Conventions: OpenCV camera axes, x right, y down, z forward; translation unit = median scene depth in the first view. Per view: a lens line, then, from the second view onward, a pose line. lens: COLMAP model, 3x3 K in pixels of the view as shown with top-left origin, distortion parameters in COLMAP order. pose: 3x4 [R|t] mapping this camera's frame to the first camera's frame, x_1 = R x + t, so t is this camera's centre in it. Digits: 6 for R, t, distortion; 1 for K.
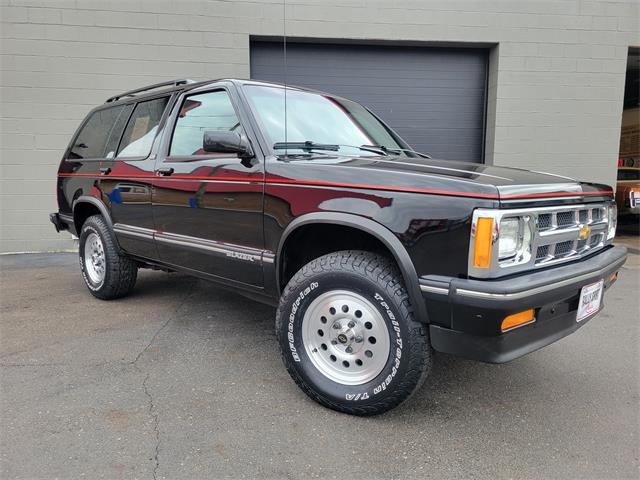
lens RADIAL K [[469.4, 0, 319.7], [0, 469.4, 243.6], [0, 0, 1]] dist [0.040869, -0.000714]
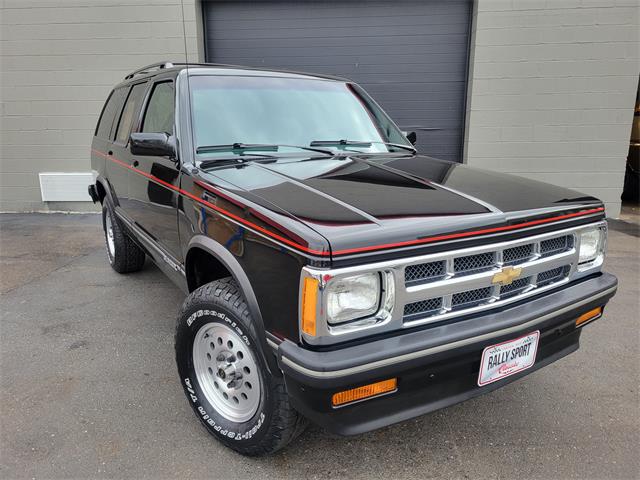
lens RADIAL K [[468.3, 0, 321.1], [0, 468.3, 240.8], [0, 0, 1]] dist [0.042165, -0.001168]
pose [[0.972607, 0.049480, -0.227128, 0.433321], [-0.023658, 0.993080, 0.115035, -0.169304], [0.231248, -0.106510, 0.967047, 0.163881]]
